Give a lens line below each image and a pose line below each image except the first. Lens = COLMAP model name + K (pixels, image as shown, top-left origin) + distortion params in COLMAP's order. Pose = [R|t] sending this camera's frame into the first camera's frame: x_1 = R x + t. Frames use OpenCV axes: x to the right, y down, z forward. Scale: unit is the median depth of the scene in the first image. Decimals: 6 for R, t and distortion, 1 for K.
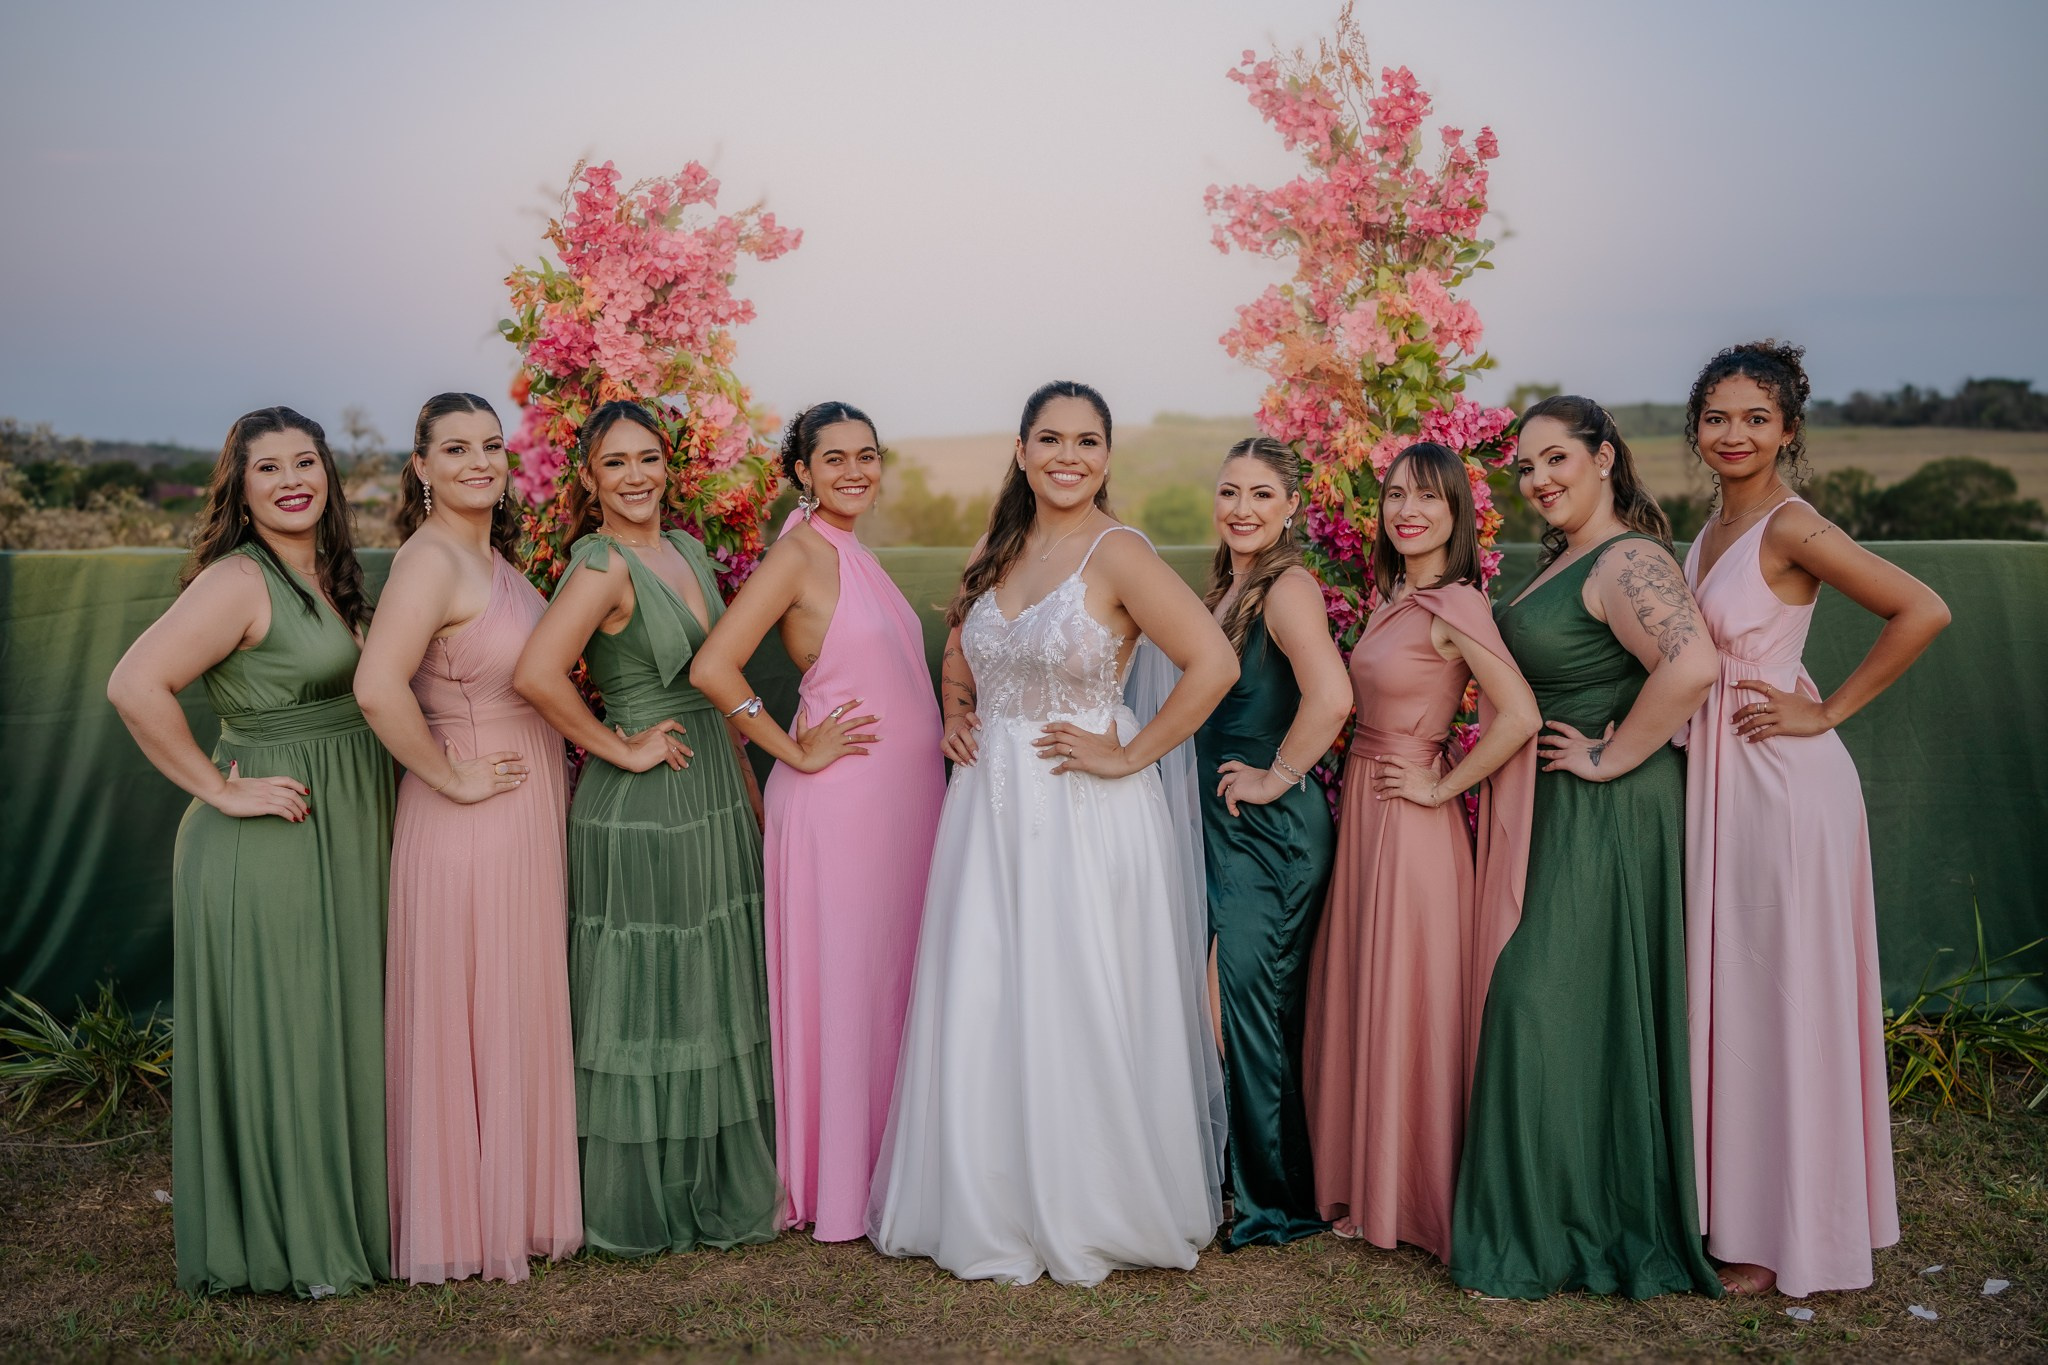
lens RADIAL K [[2091.9, 0, 1004.3], [0, 2091.9, 686.1], [0, 0, 1]] dist [0.007527, 0.000000]
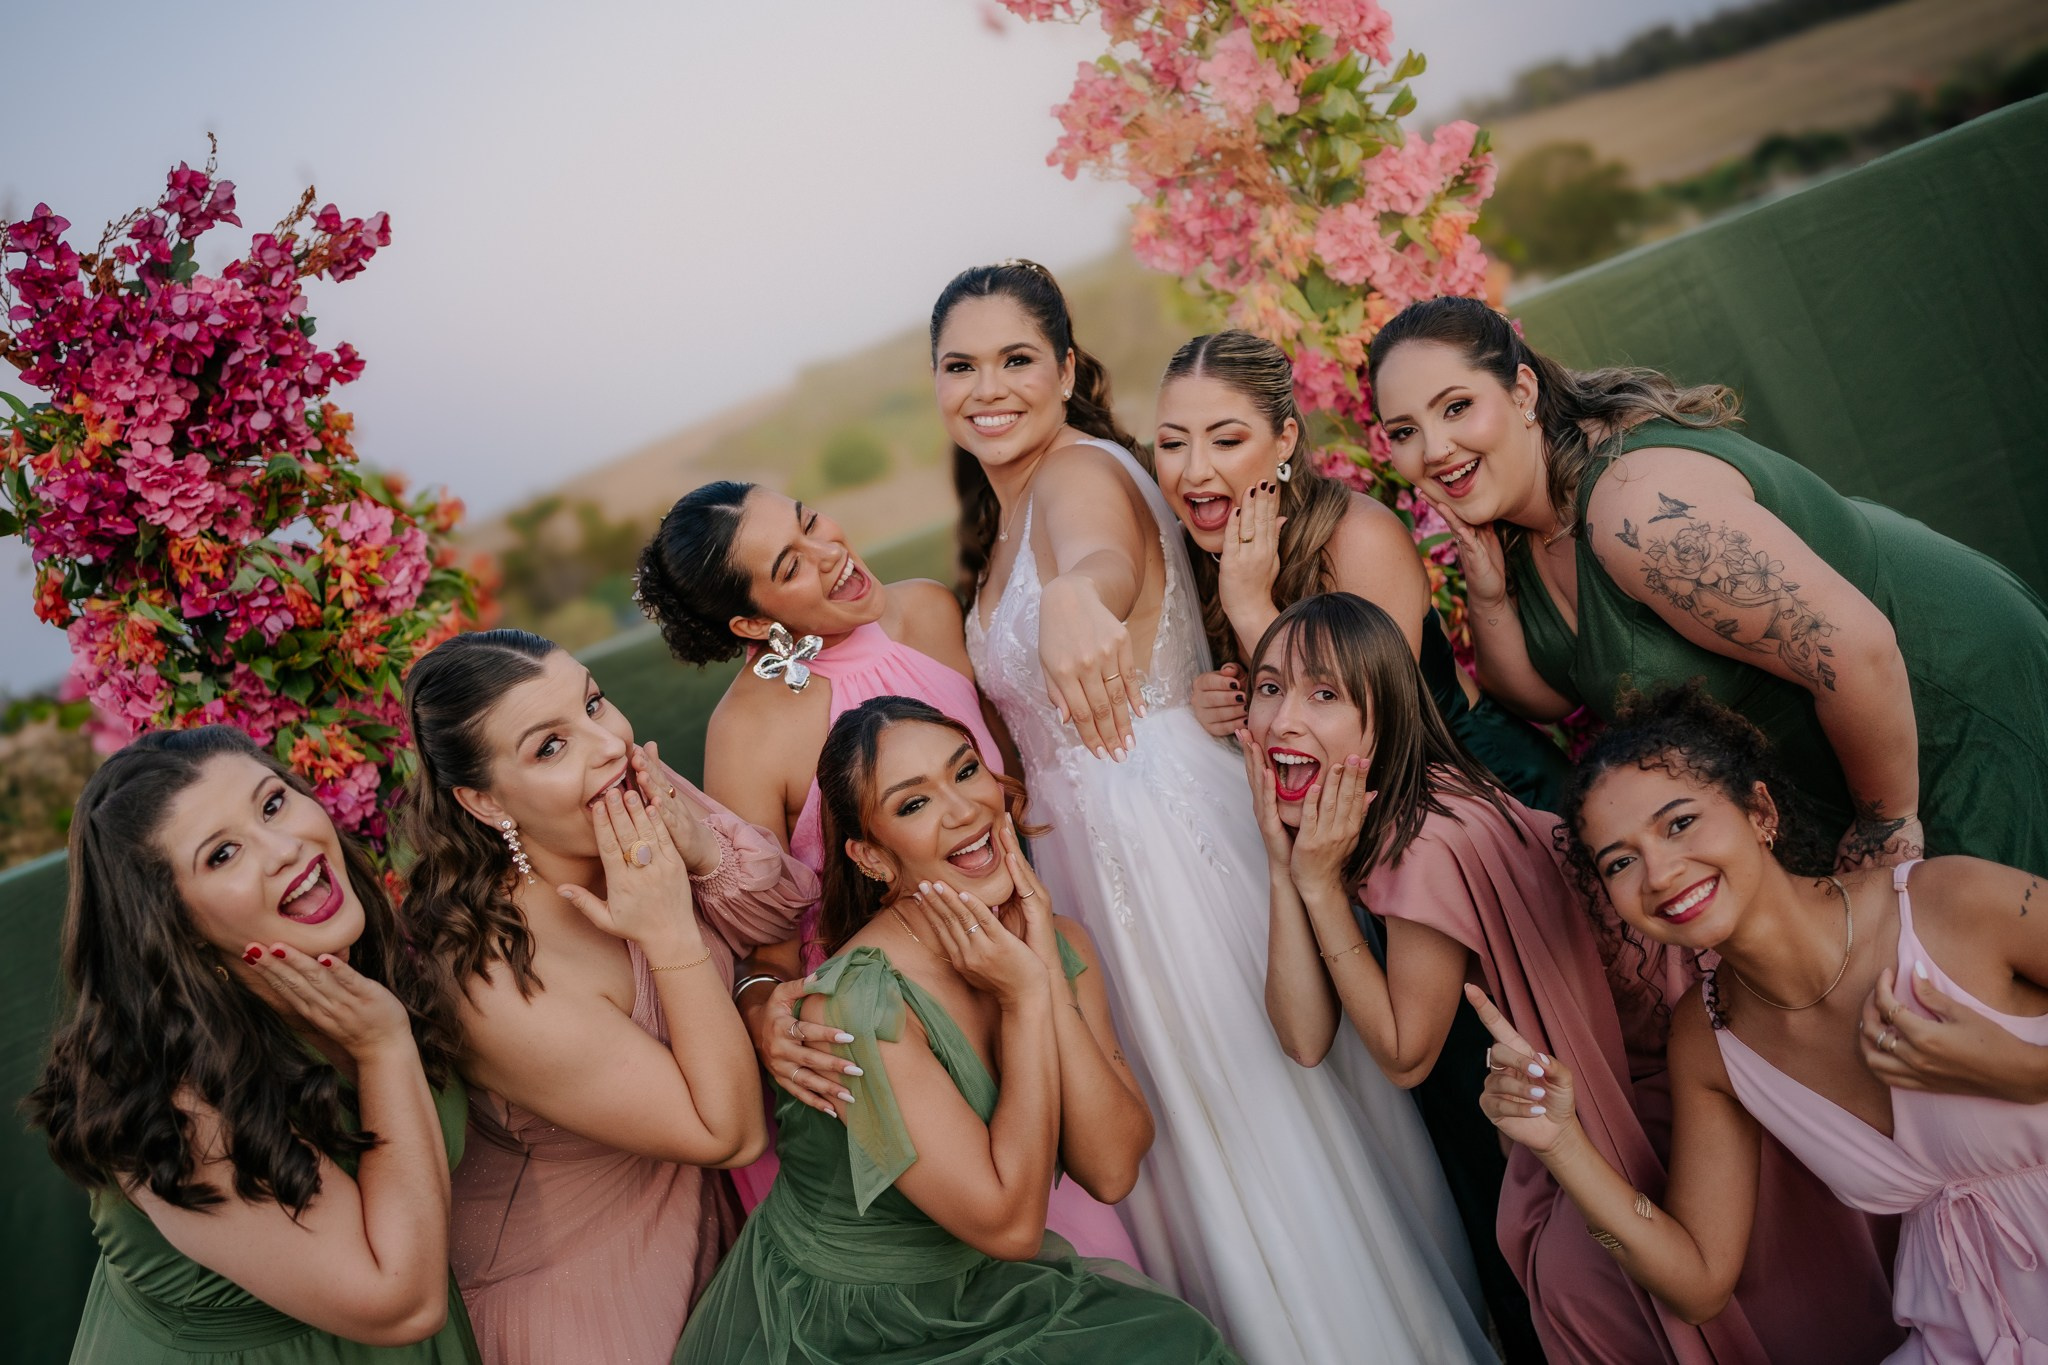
lens RADIAL K [[2091.9, 0, 1033.1], [0, 2091.9, 694.1], [0, 0, 1]] dist [0.007527, 0.000000]
pose [[0.926494, -0.359604, 0.110878, -0.036959], [0.355537, 0.933032, 0.055186, -0.045463], [-0.123298, -0.011708, 0.992301, 0.337560]]
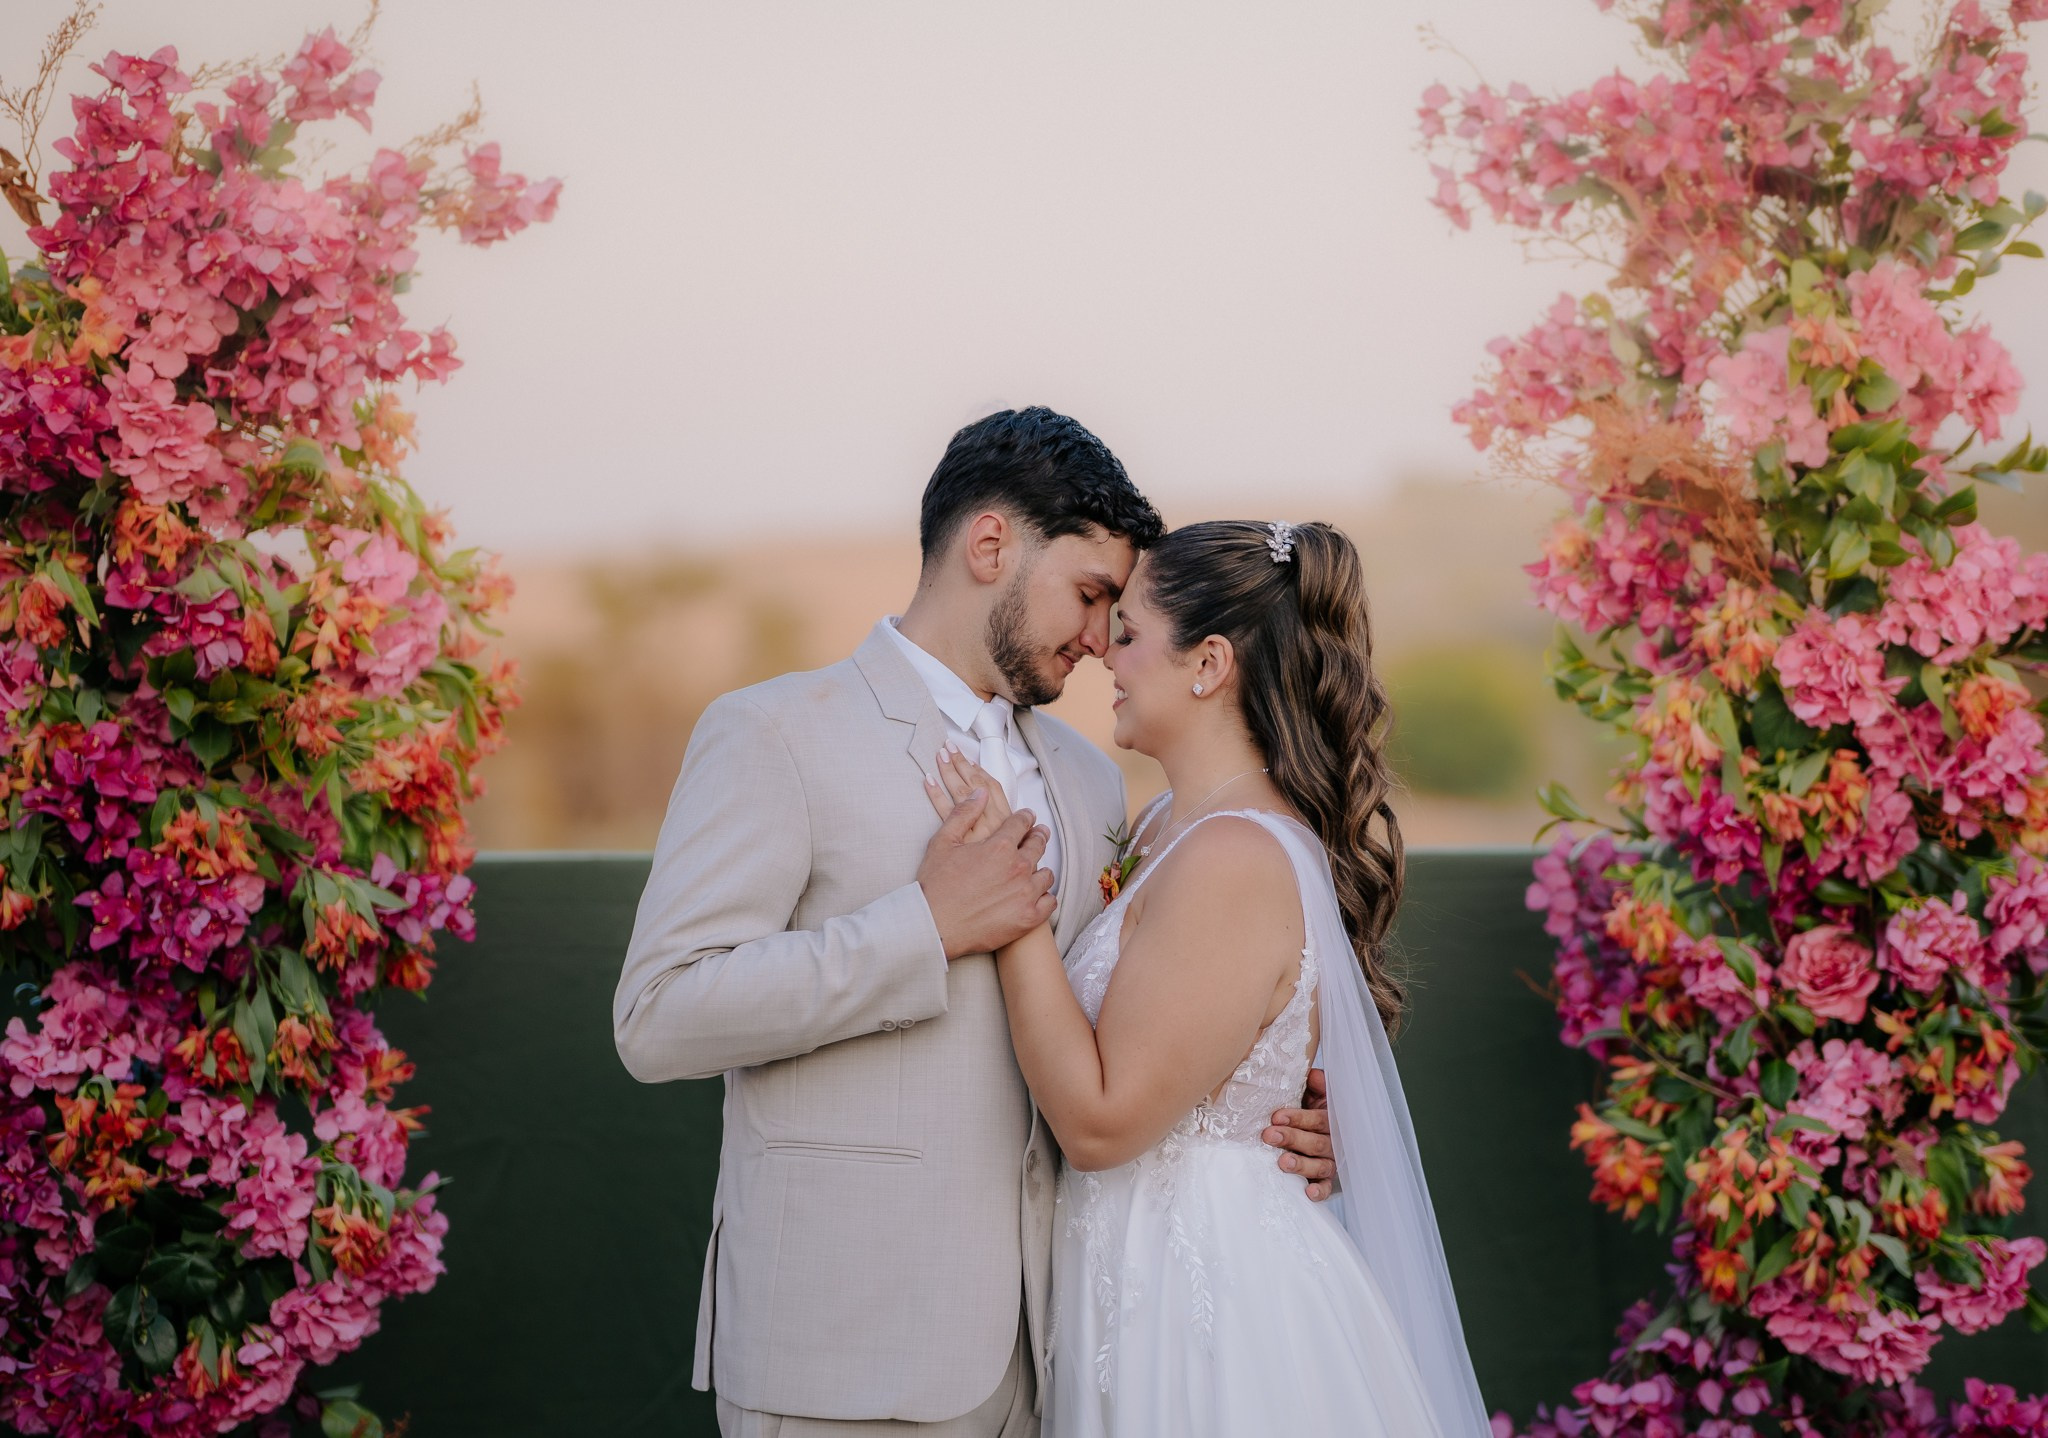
lens RADIAL K [[5373.4, 0, 1144.1], [0, 5373.4, 760.7], [0, 0, 1]] dist [0.507337, 0.000000]
pose [[0.999650, -0.002376, 0.026357, 0.001515], [0.004260, 0.997421, -0.071646, -0.001440], [-0.026119, 0.071733, 0.997082, -0.203669]]
